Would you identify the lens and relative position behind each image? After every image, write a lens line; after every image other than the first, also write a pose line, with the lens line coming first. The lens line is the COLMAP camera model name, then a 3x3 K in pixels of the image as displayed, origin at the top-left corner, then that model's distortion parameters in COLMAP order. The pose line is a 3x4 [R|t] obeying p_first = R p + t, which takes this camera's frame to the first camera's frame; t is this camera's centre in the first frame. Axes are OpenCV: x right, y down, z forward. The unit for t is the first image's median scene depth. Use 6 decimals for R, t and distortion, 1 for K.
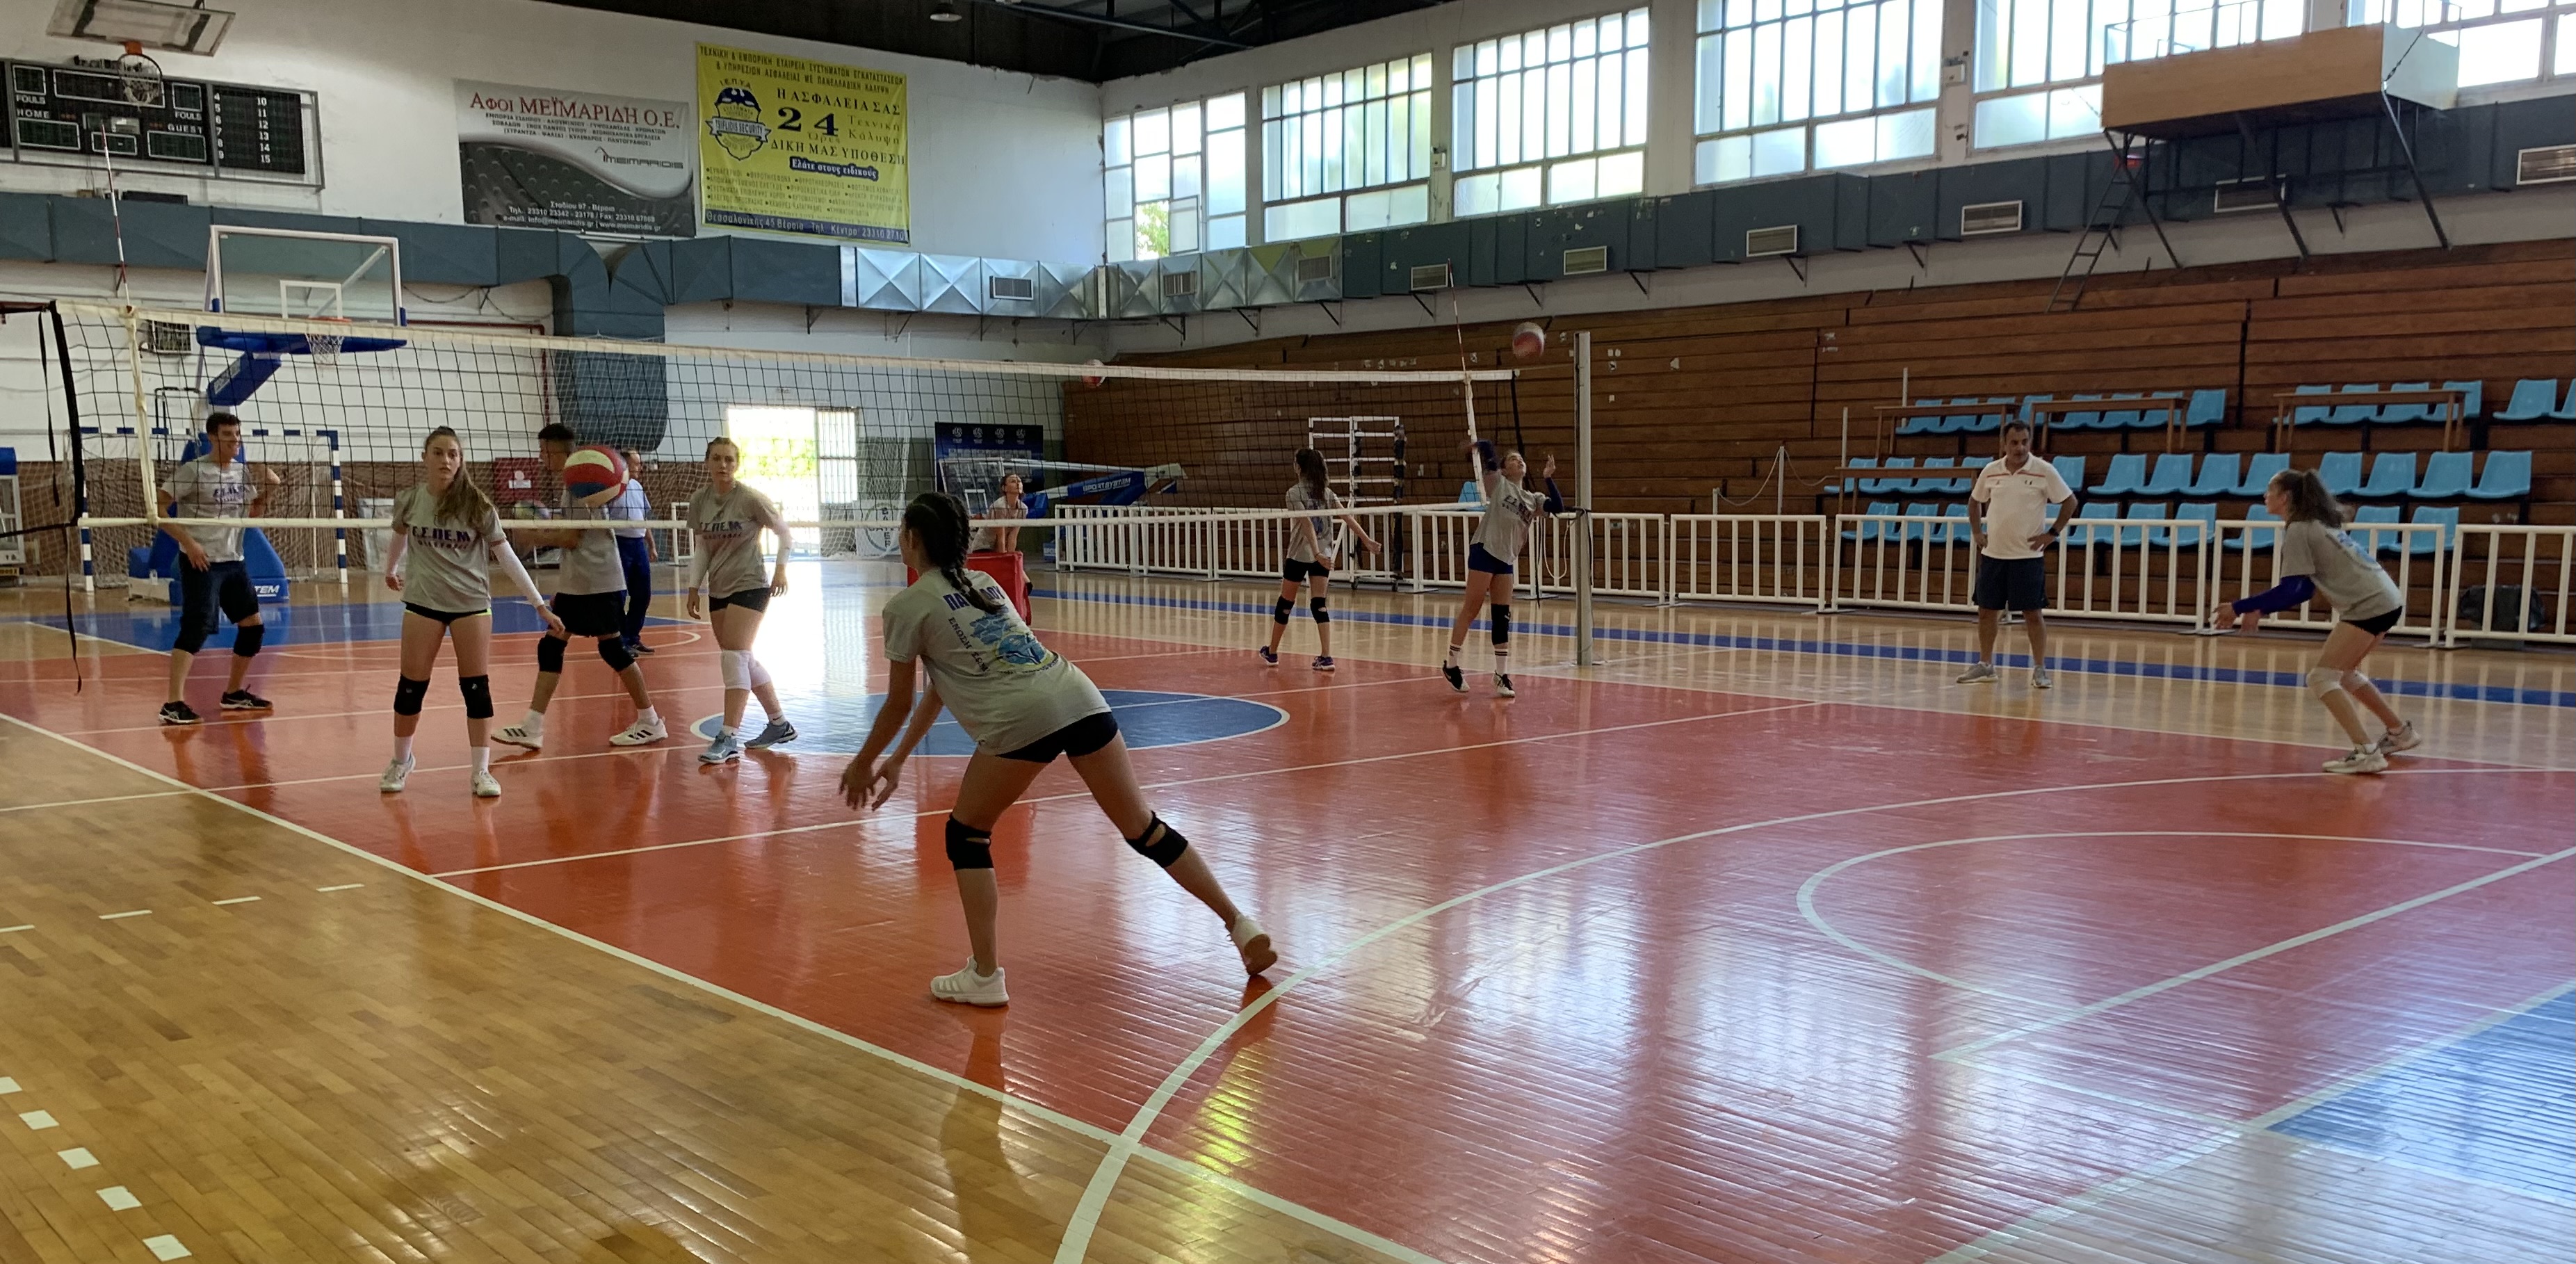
lens RADIAL K [[2105.1, 0, 1284.7], [0, 2105.1, 659.2], [0, 0, 1]] dist [0.006317, -0.019133]
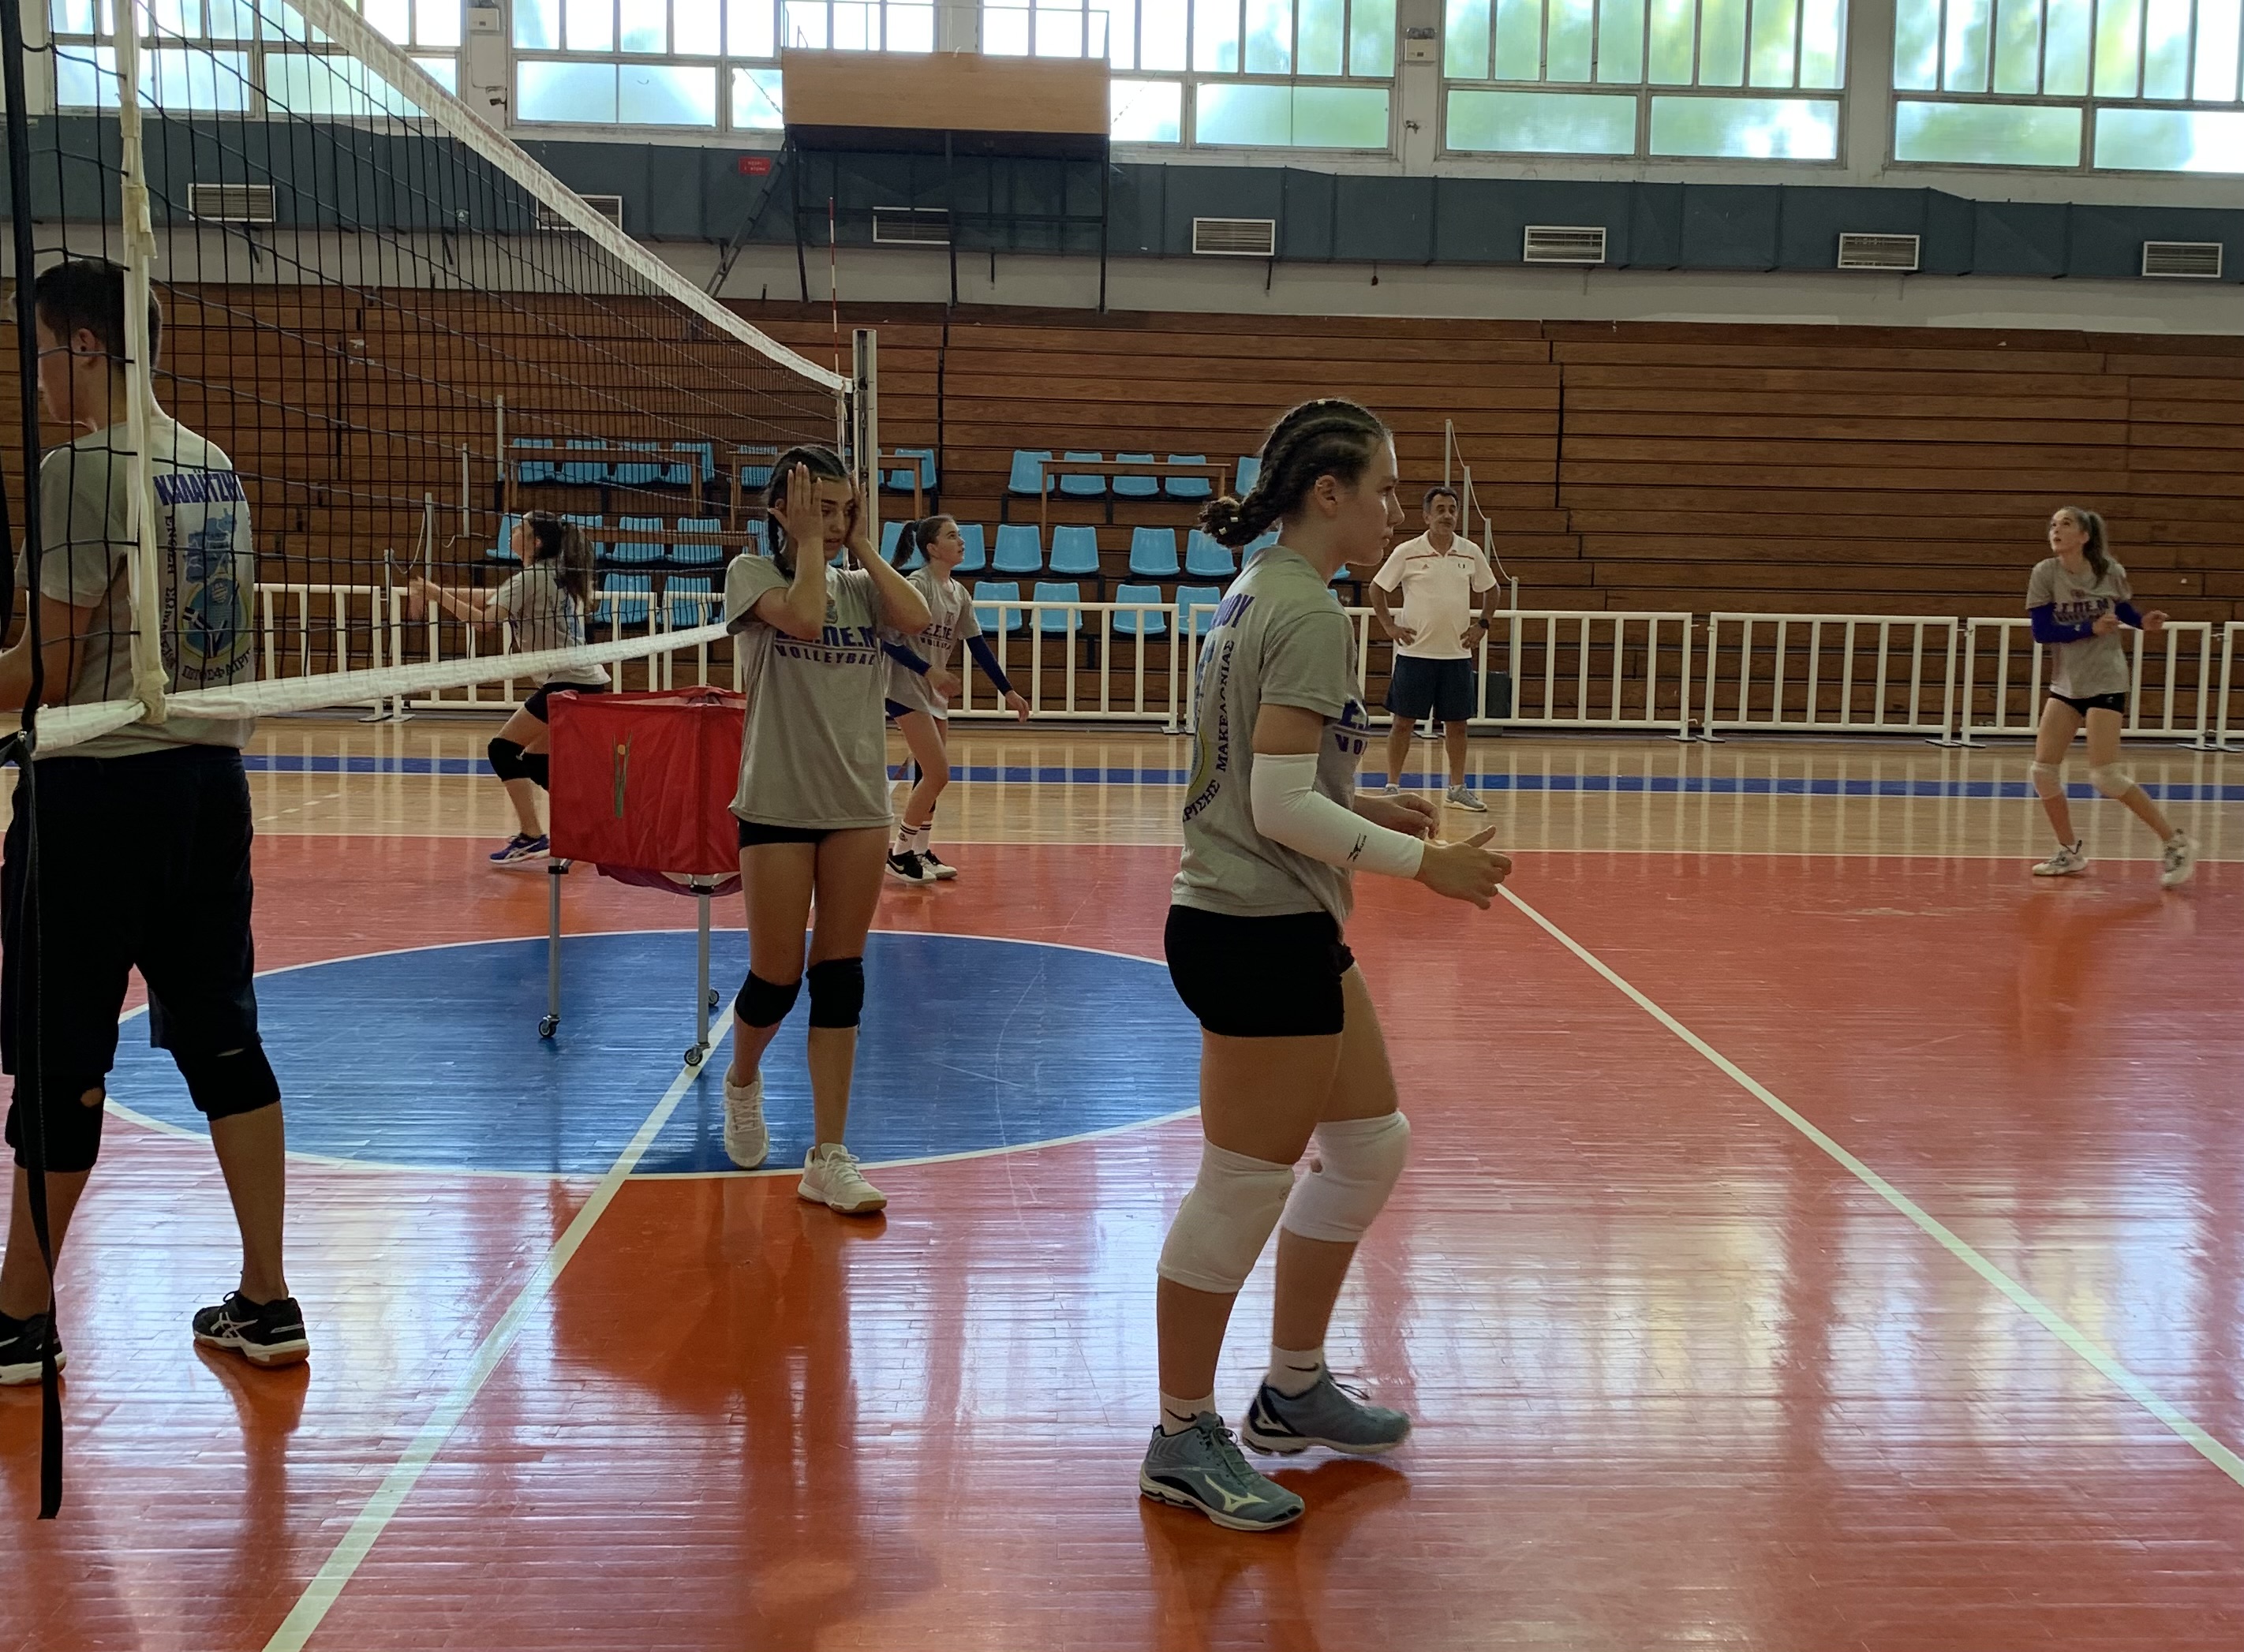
lens RADIAL K [[2363.2, 0, 1142.7], [0, 2363.2, 819.2], [0, 0, 1]] dist [0.029525, 0.000000]
pose [[0.625320, -0.071593, 0.777078, -0.371859], [0.044139, 0.997433, 0.056376, -0.034535], [-0.779120, -0.000954, 0.626875, 0.416681]]
